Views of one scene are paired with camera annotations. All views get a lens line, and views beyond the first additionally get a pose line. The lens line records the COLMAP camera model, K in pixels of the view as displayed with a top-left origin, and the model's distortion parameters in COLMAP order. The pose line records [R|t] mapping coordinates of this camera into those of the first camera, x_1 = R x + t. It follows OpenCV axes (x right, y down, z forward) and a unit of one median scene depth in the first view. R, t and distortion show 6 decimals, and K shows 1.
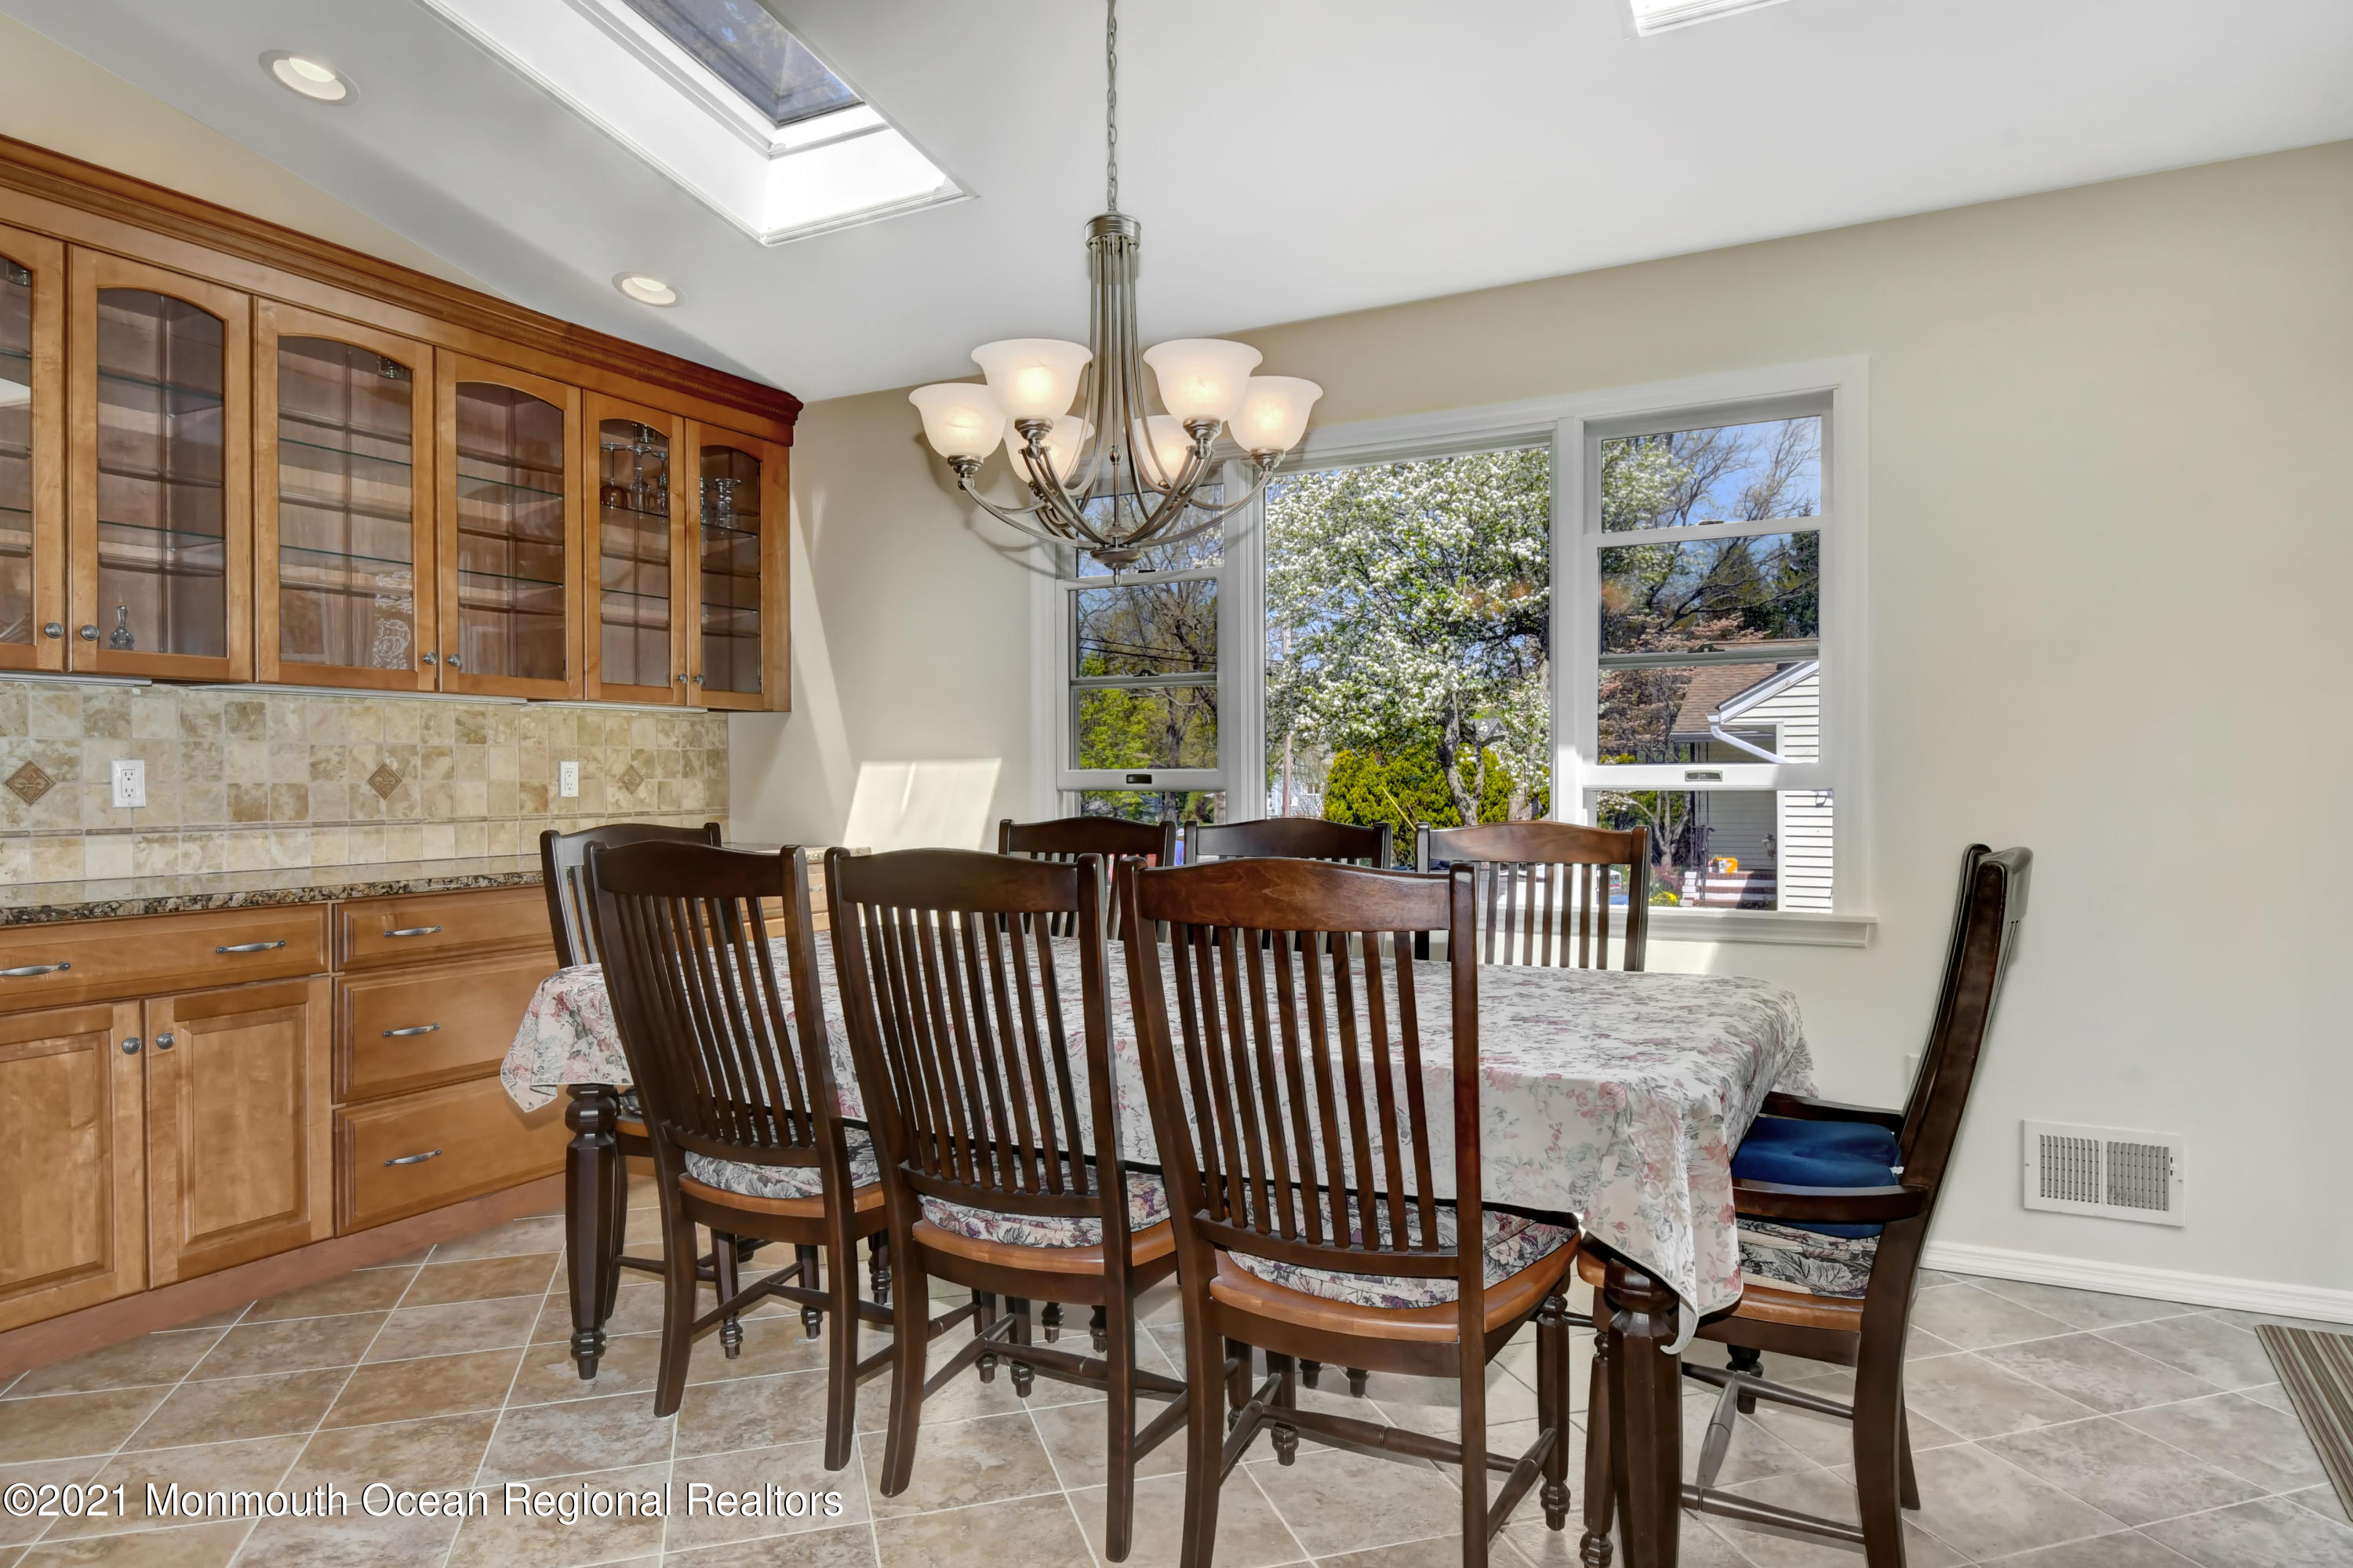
lens RADIAL K [[1453.3, 0, 1191.6], [0, 1453.3, 781.2], [0, 0, 1]] dist [0.024114, -0.026835]
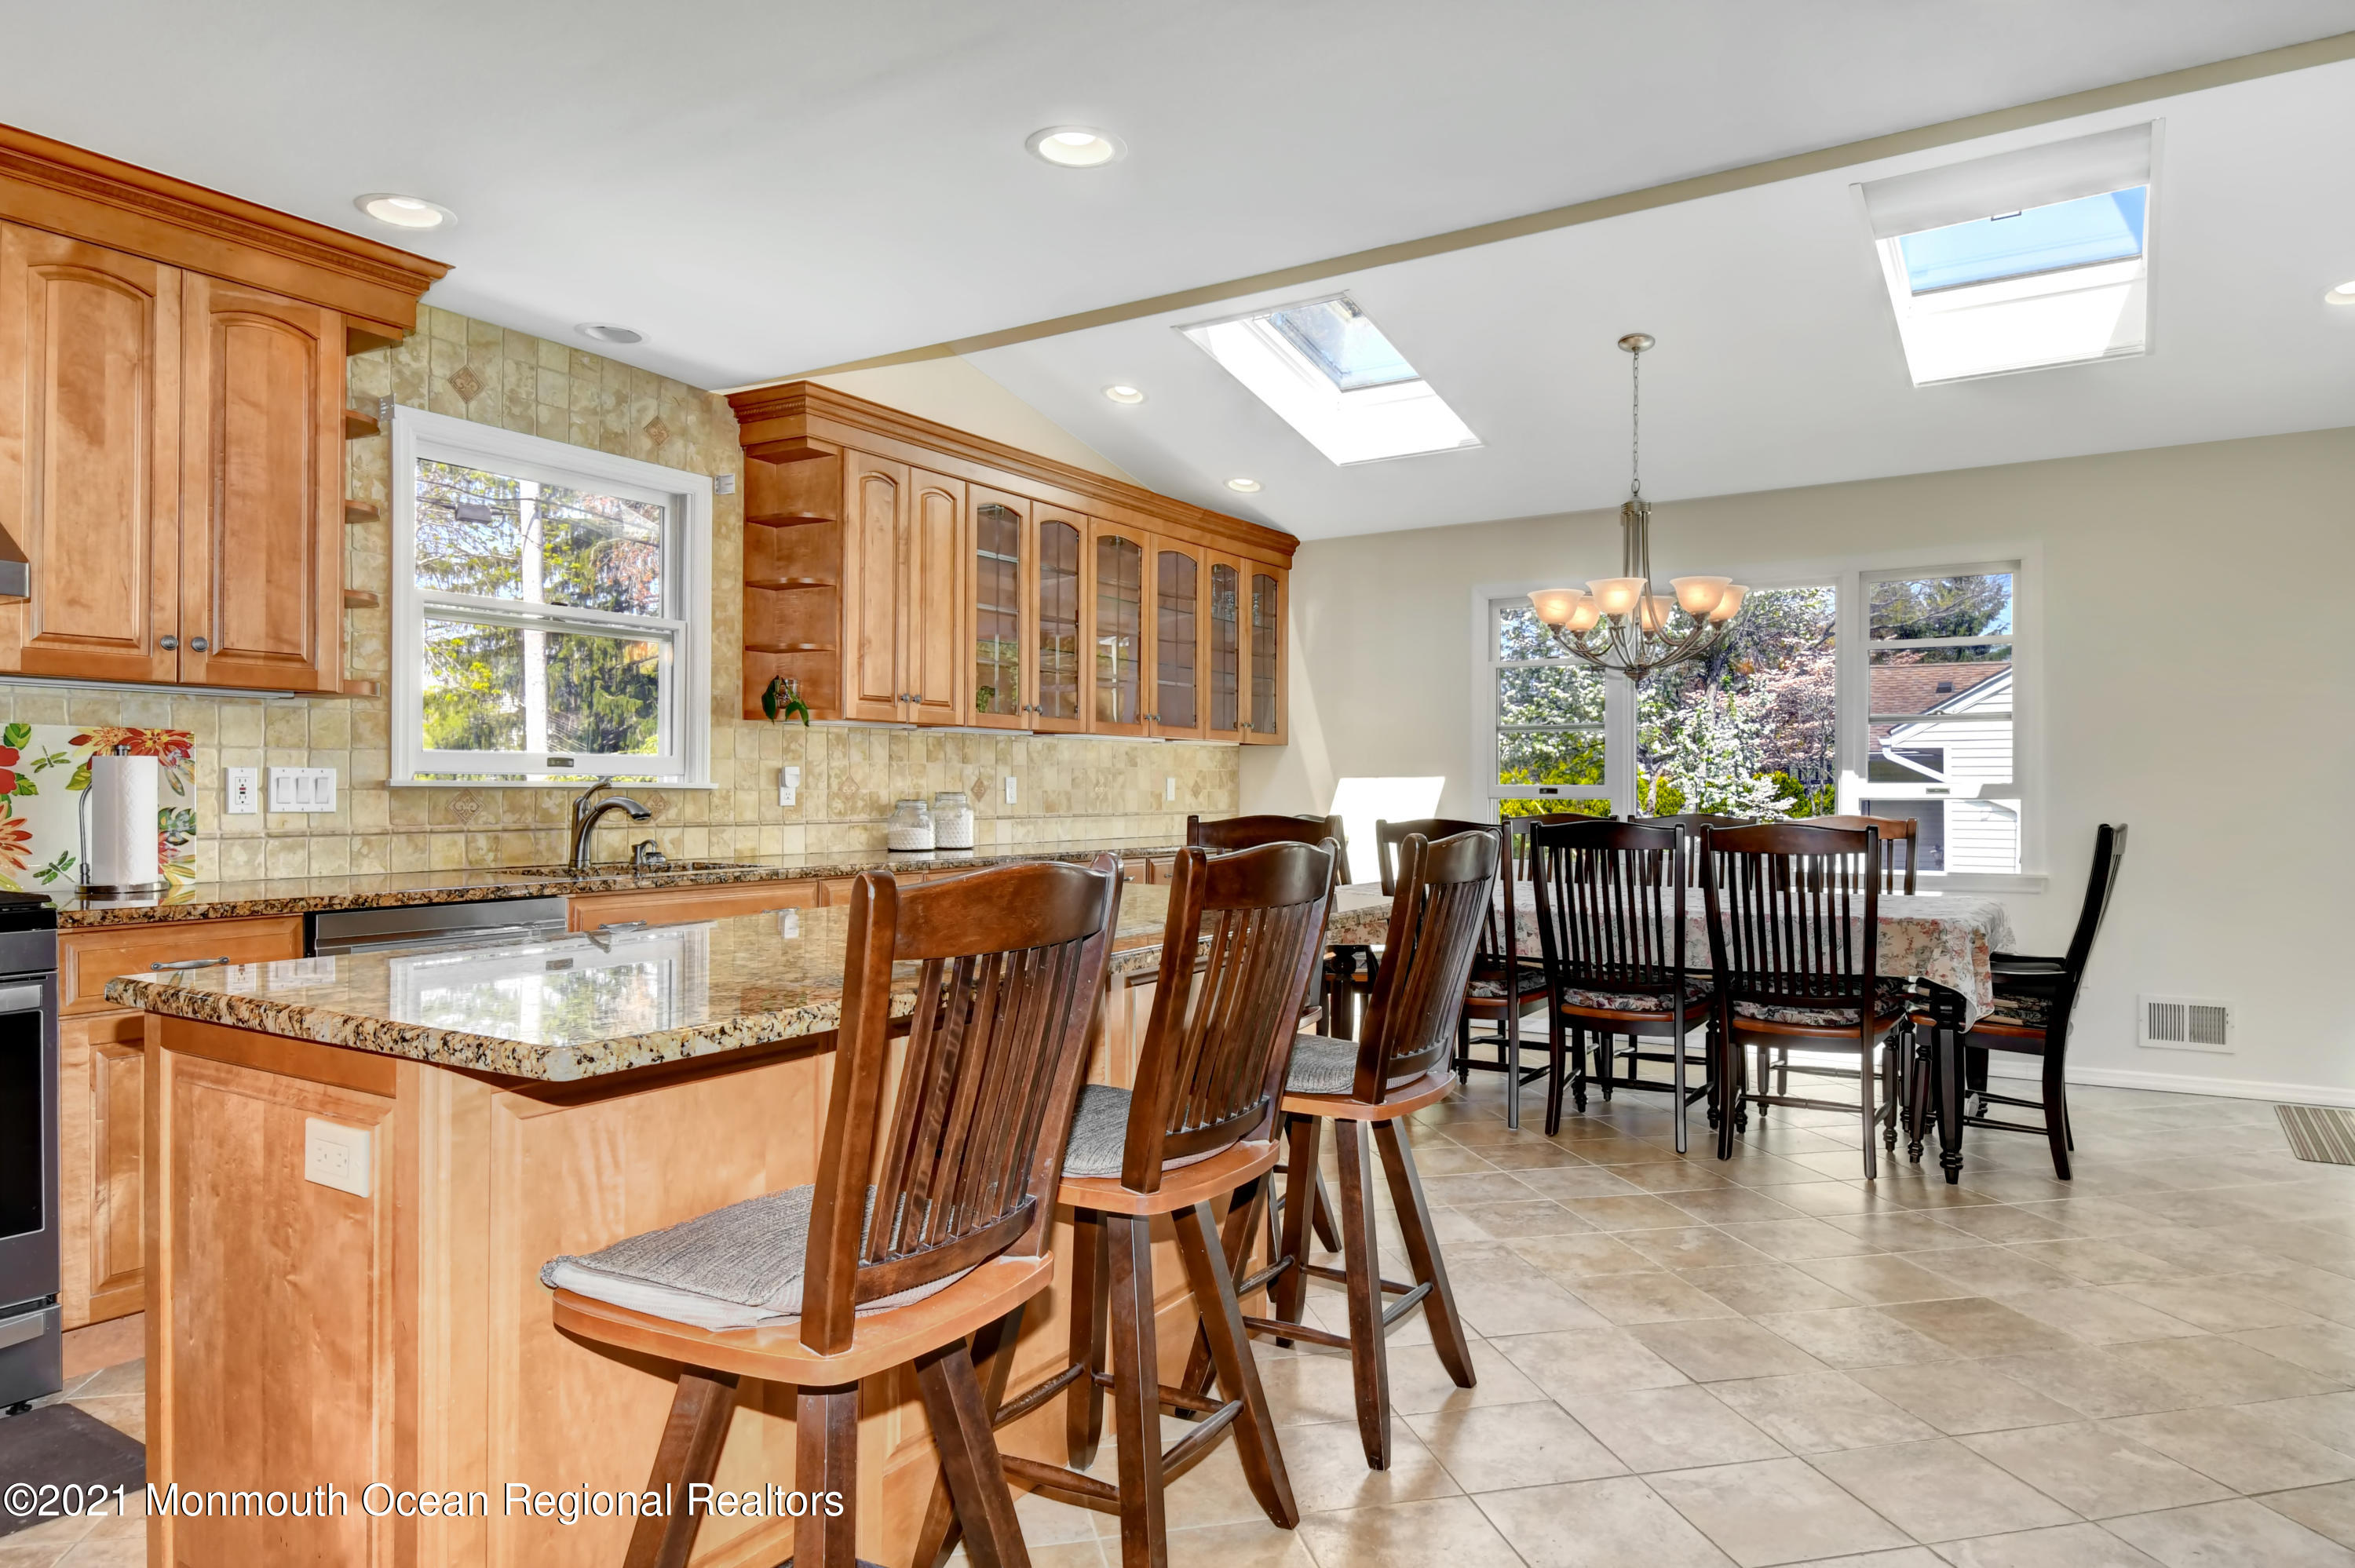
lens RADIAL K [[1454.3, 0, 1192.6], [0, 1454.3, 781.2], [0, 0, 1]] dist [0.024114, -0.026835]
pose [[0.996573, 0.004766, -0.082584, -0.330915], [-0.005621, 0.999933, -0.010123, 0.006785], [0.082530, 0.010552, 0.996533, -0.671974]]
